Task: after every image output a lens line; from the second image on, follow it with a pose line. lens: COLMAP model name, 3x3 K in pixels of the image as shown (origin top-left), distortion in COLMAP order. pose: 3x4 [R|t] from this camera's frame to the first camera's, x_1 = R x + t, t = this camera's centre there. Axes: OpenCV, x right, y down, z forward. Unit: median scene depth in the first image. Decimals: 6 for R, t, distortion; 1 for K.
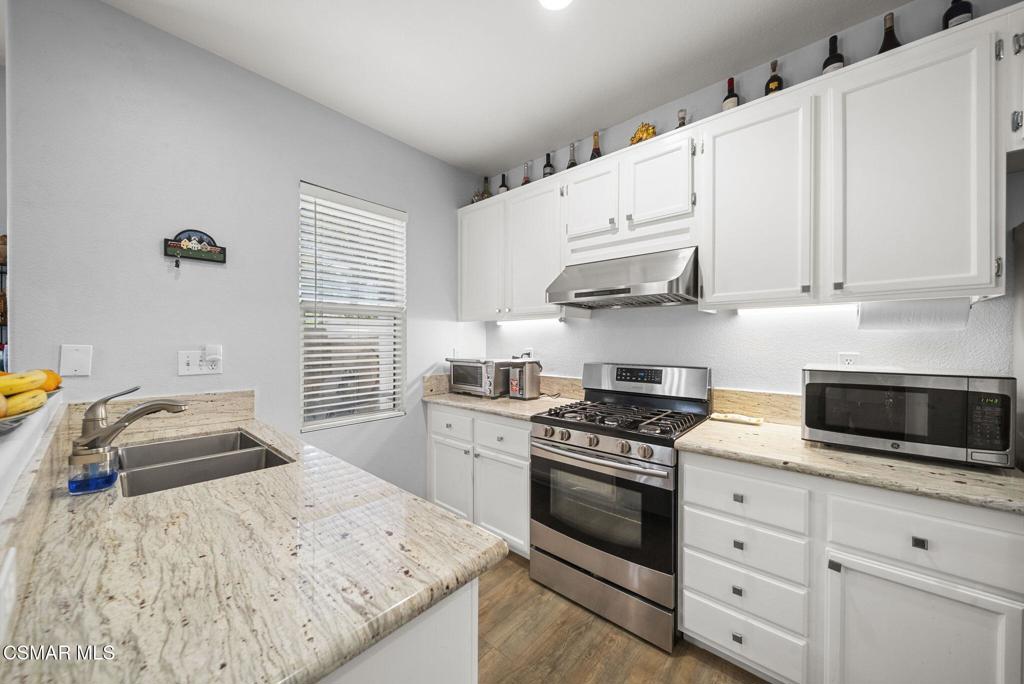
lens RADIAL K [[364.0, 0, 516.2], [0, 364.0, 344.9], [0, 0, 1]] dist [0.004376, -0.001293]
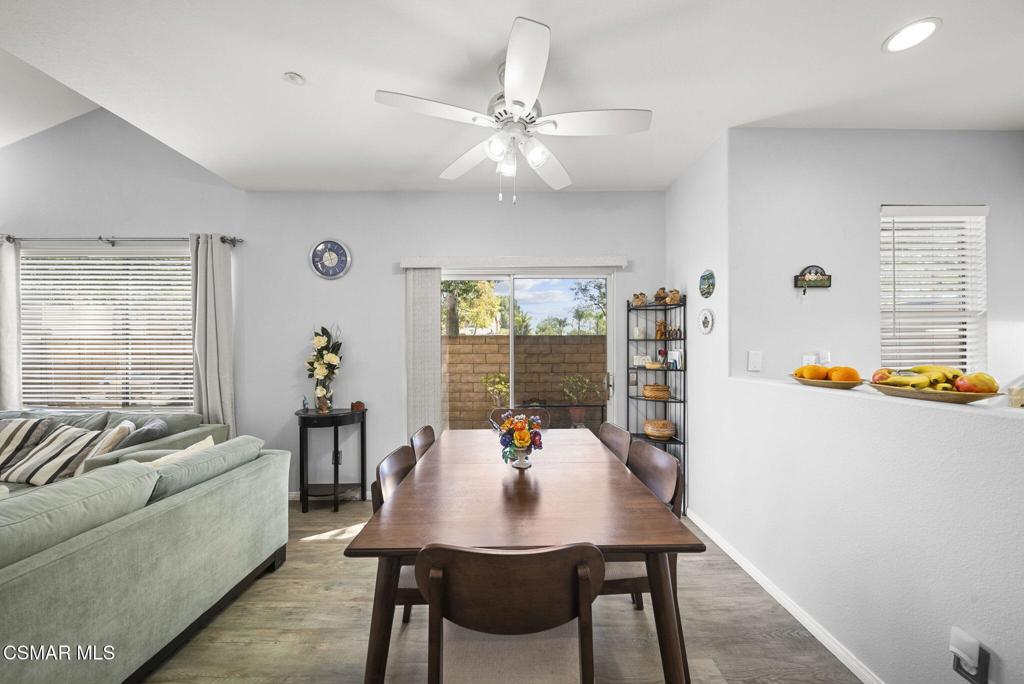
lens RADIAL K [[364.0, 0, 517.1], [0, 364.0, 348.2], [0, 0, 1]] dist [0.004376, -0.001293]
pose [[0.669828, -0.006760, -0.742486, -0.600242], [-0.002066, 0.999938, -0.010969, 0.005887], [0.742514, 0.008881, 0.669772, -0.683045]]
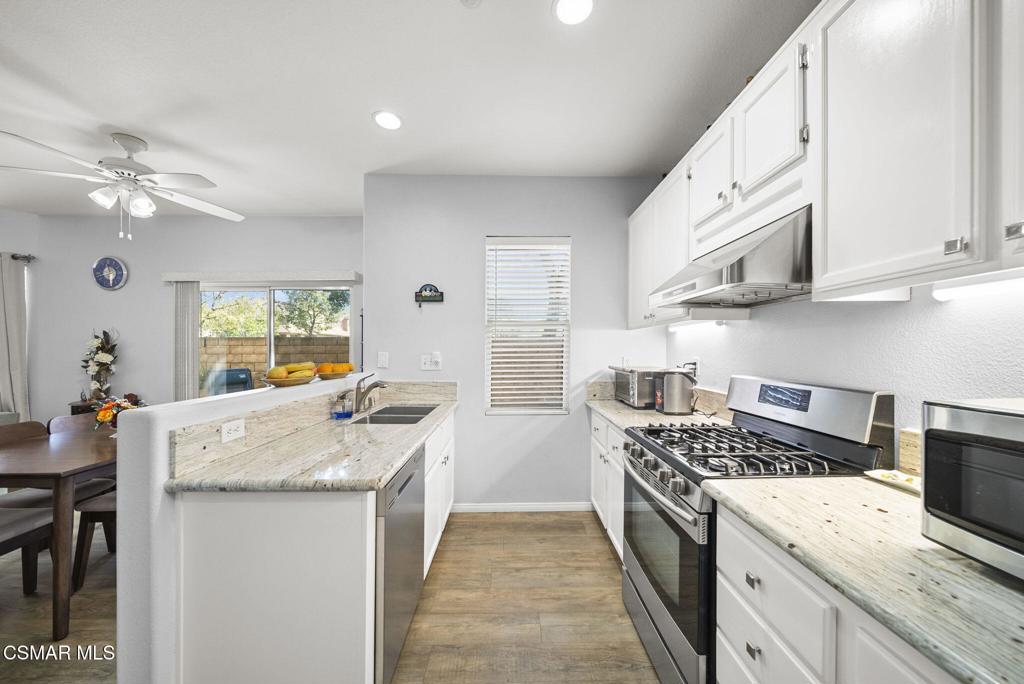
lens RADIAL K [[364.0, 0, 515.9], [0, 364.0, 350.3], [0, 0, 1]] dist [0.004376, -0.001293]
pose [[0.671931, -0.001006, -0.740613, 0.625407], [-0.004611, 0.999974, -0.005542, -0.001193], [0.740600, 0.007138, 0.671909, 0.165431]]
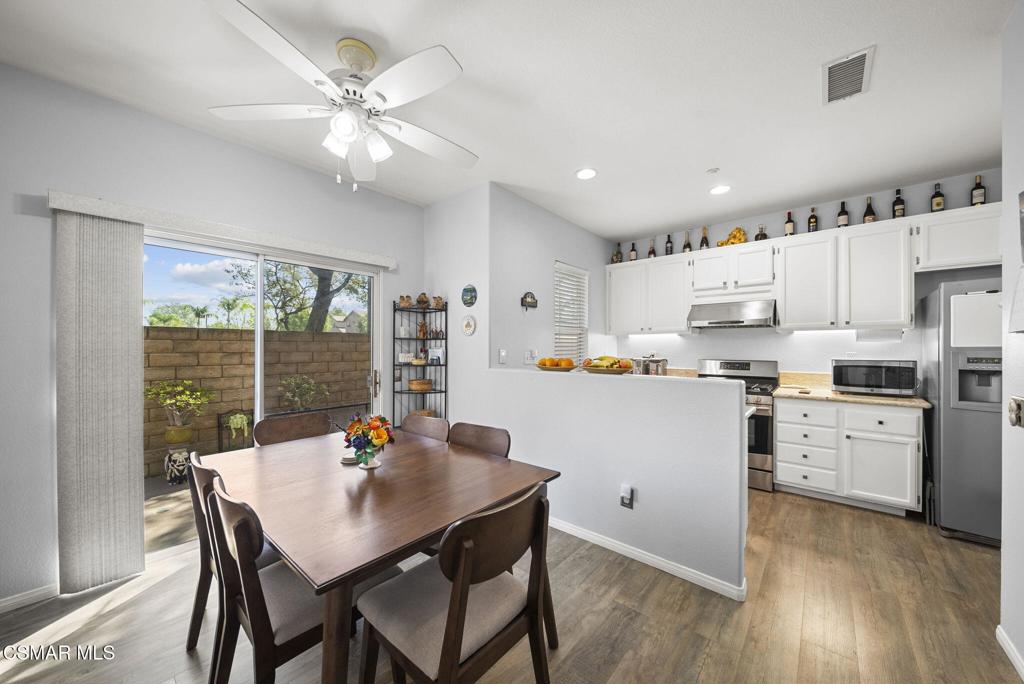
lens RADIAL K [[364.0, 0, 515.6], [0, 364.0, 348.7], [0, 0, 1]] dist [0.004376, -0.001293]
pose [[0.999896, -0.000787, 0.014372, -0.963414], [0.000880, 0.999979, -0.006465, 0.010582], [-0.014366, 0.006477, 0.999876, -0.983584]]
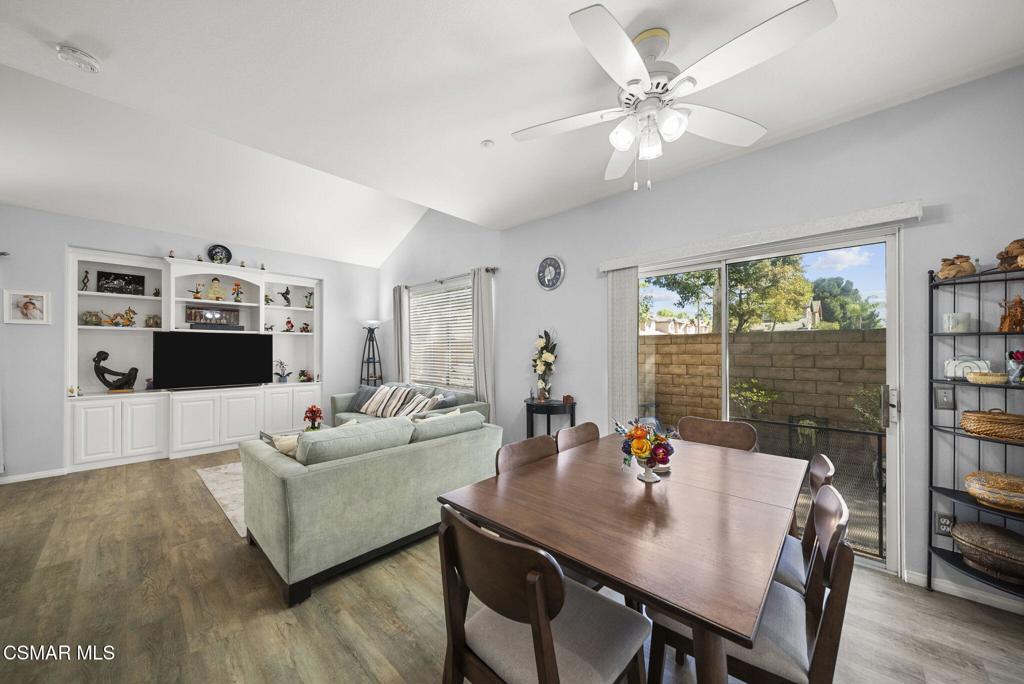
lens RADIAL K [[364.0, 0, 516.5], [0, 364.0, 348.2], [0, 0, 1]] dist [0.004376, -0.001293]
pose [[-0.021363, -0.005610, -0.999756, -0.425626], [-0.007304, 0.999958, -0.005455, 0.000786], [0.999745, 0.007185, -0.021403, -0.309933]]
